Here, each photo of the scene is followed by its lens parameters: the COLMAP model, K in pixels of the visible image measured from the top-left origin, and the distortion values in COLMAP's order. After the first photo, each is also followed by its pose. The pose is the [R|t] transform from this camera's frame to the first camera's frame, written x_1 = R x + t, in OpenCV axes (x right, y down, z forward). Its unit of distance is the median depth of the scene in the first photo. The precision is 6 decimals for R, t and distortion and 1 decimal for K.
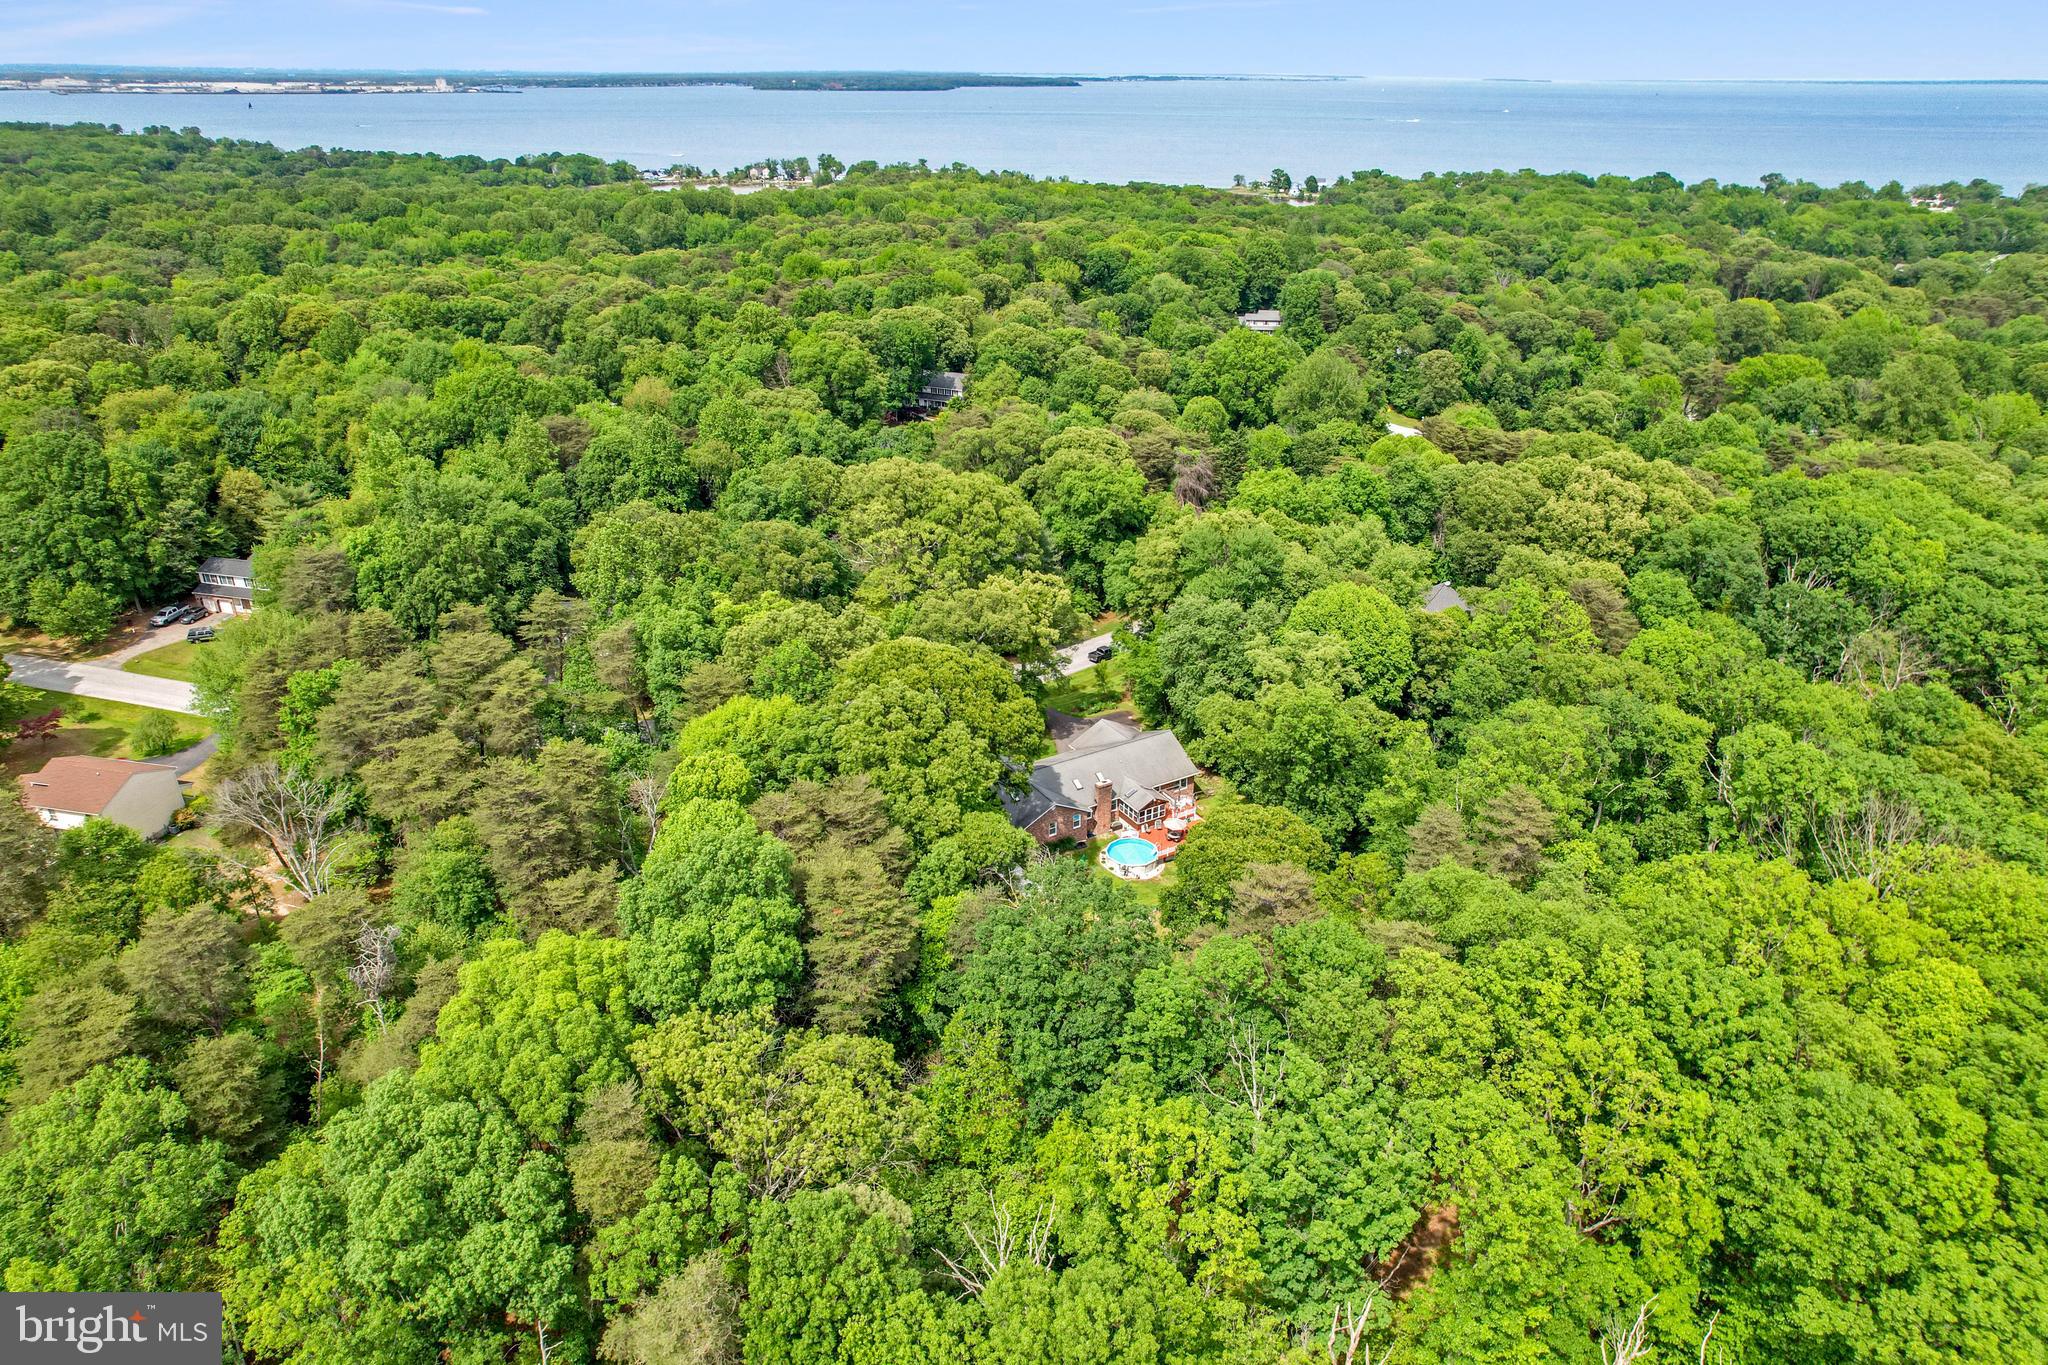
lens RADIAL K [[1313.7, 0, 1029.0], [0, 1313.7, 689.5], [0, 0, 1]] dist [-0.085723, 0.079966]
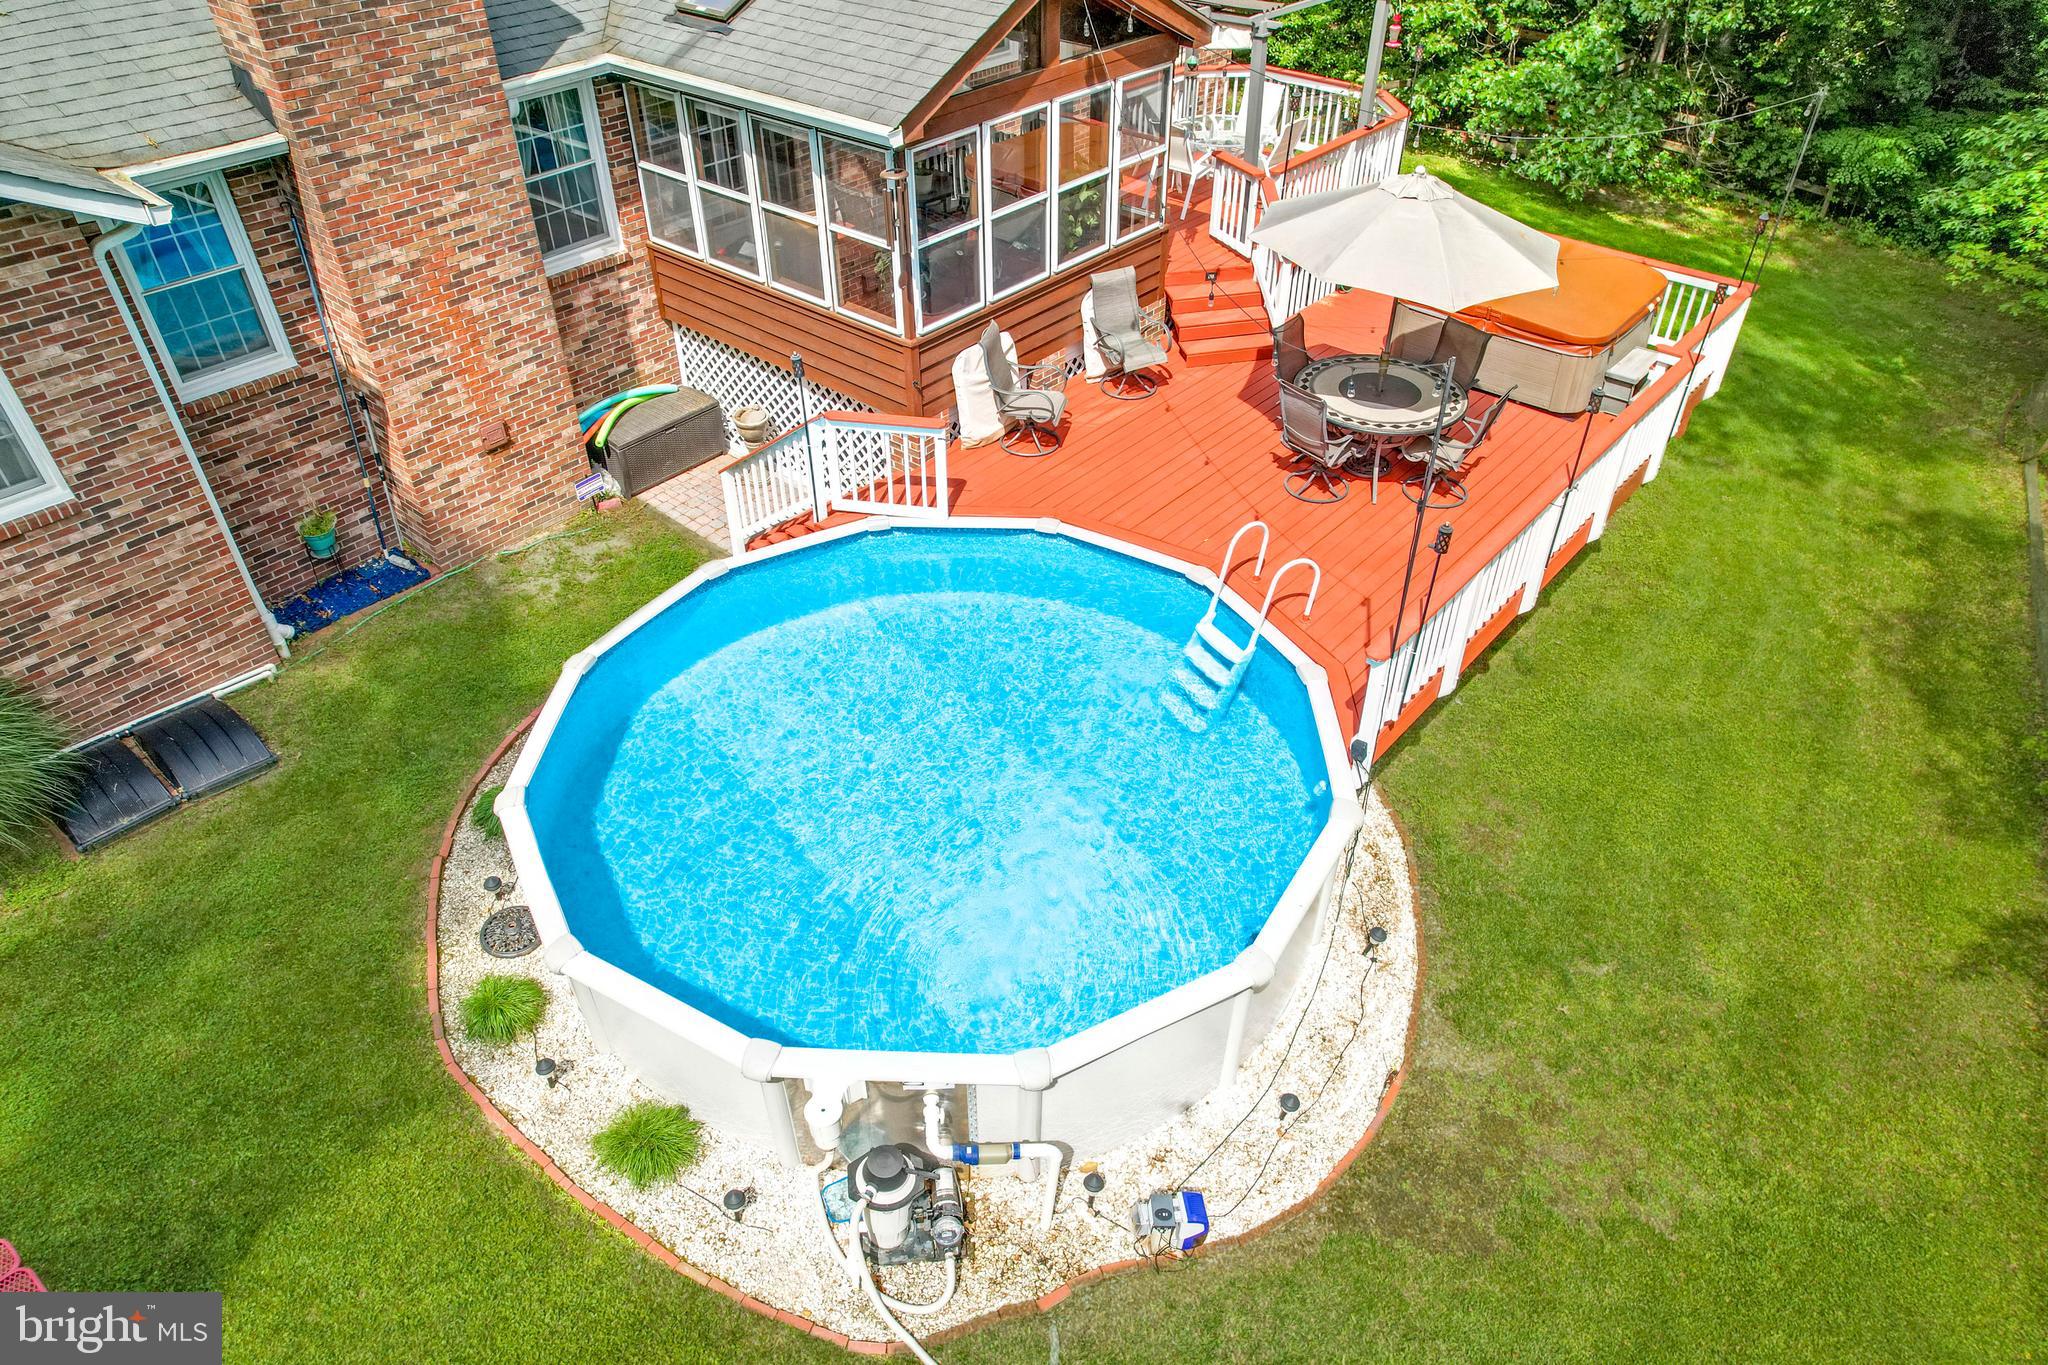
lens RADIAL K [[1322.9, 0, 1030.0], [0, 1322.9, 685.2], [0, 0, 1]] dist [-0.087941, 0.085548]
pose [[0.947703, -0.208299, 0.241807, 0.046923], [0.147233, 0.957553, 0.247819, 0.073040], [-0.283163, -0.199257, 0.938145, 0.646049]]
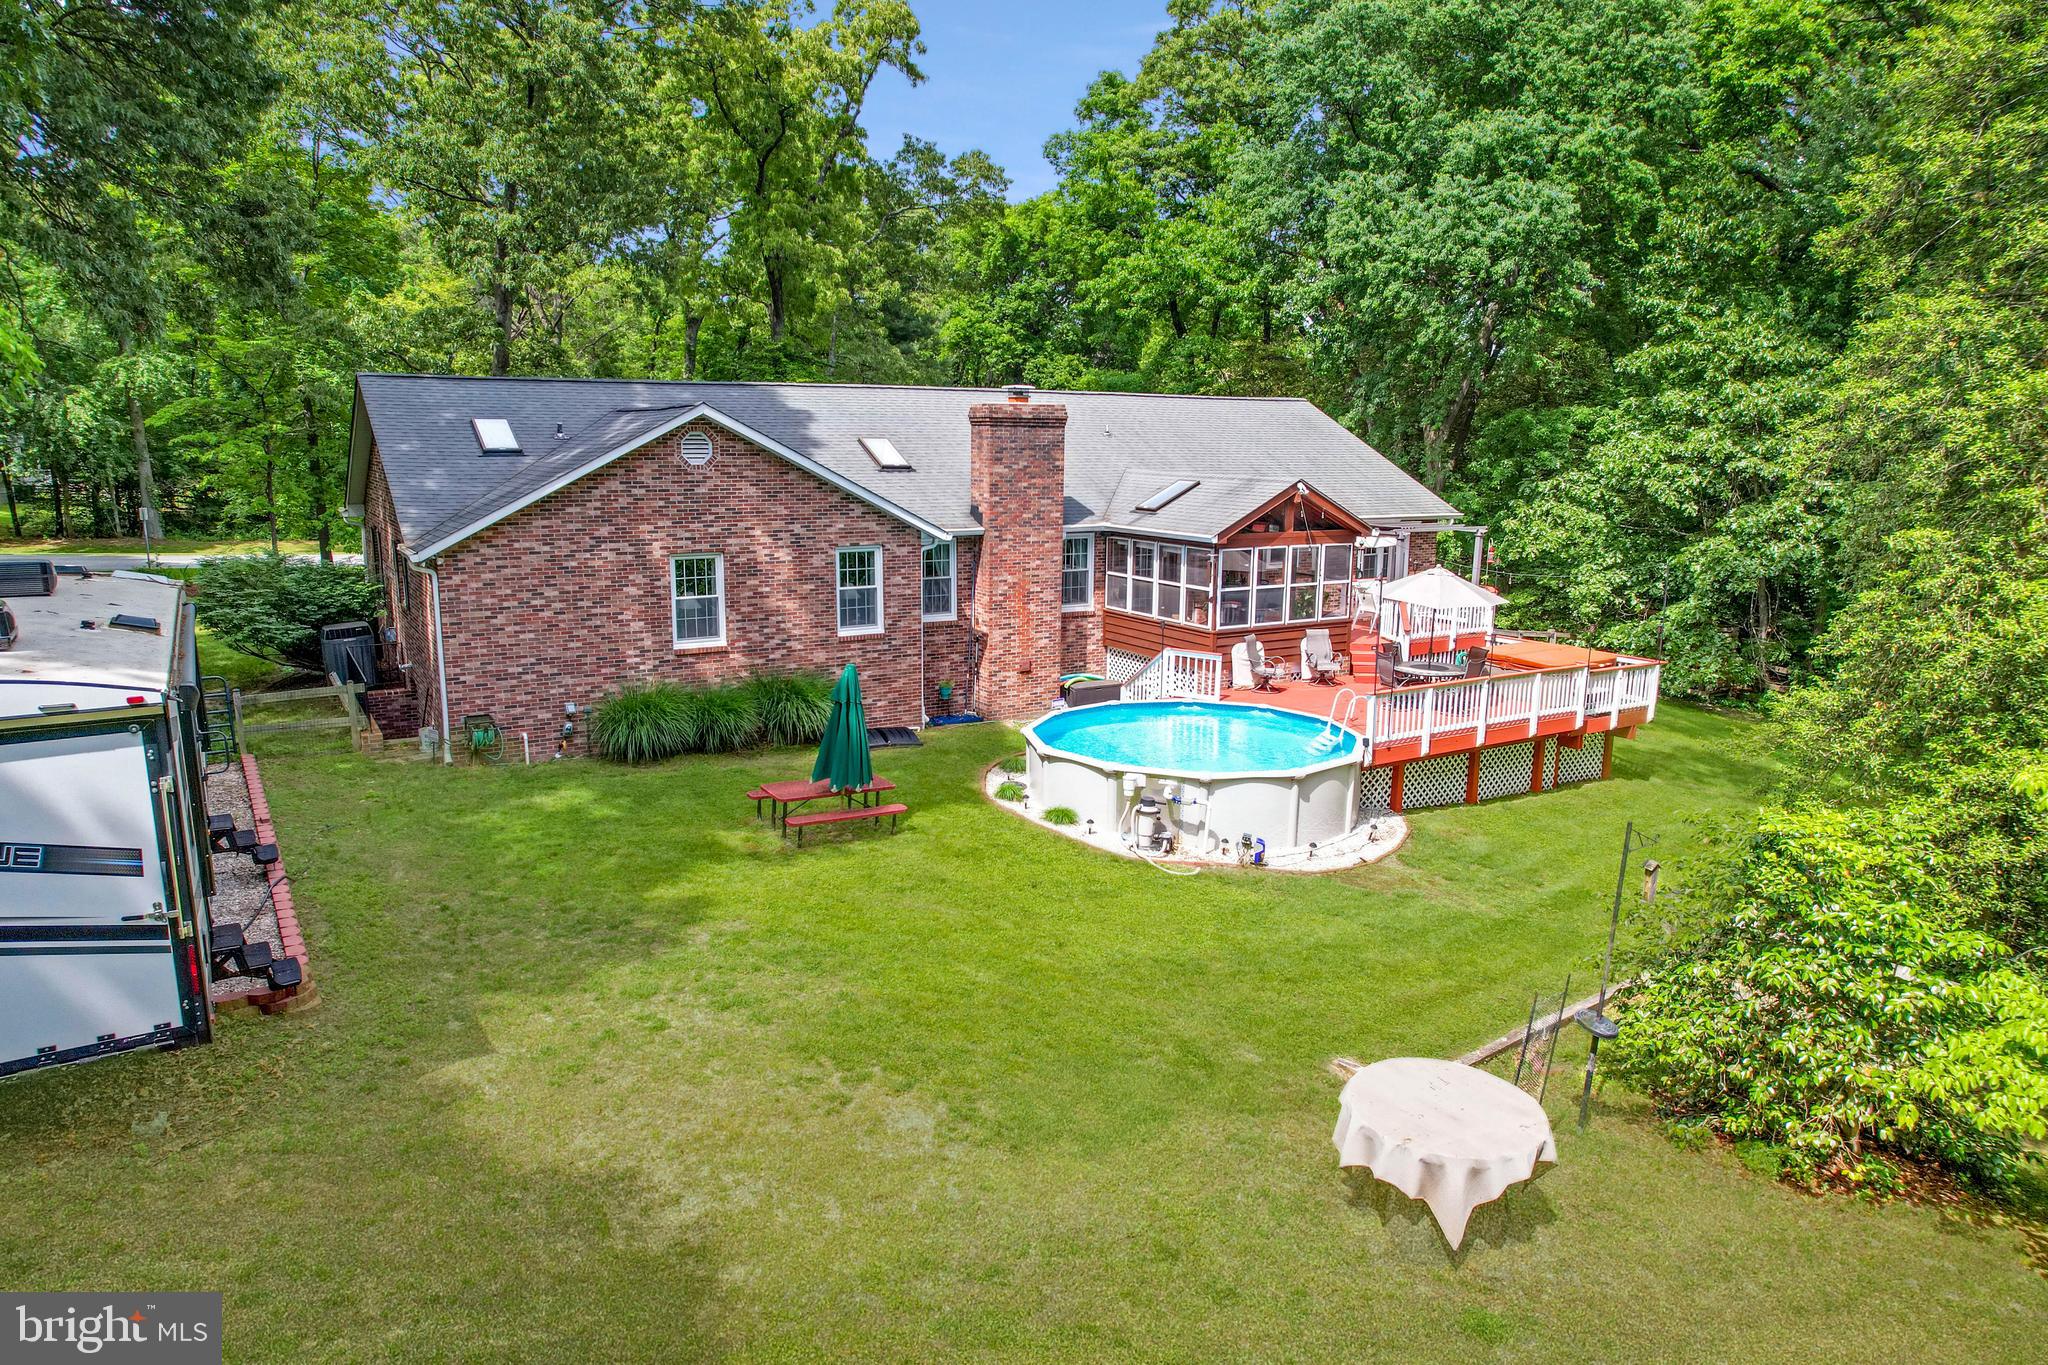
lens RADIAL K [[1317.6, 0, 1031.4], [0, 1317.6, 692.6], [0, 0, 1]] dist [-0.061817, 0.034489]
pose [[0.999812, 0.000266, 0.019379, 0.038837], [0.004676, 0.967052, -0.254536, 0.109072], [-0.018808, 0.254578, 0.966869, 0.583498]]
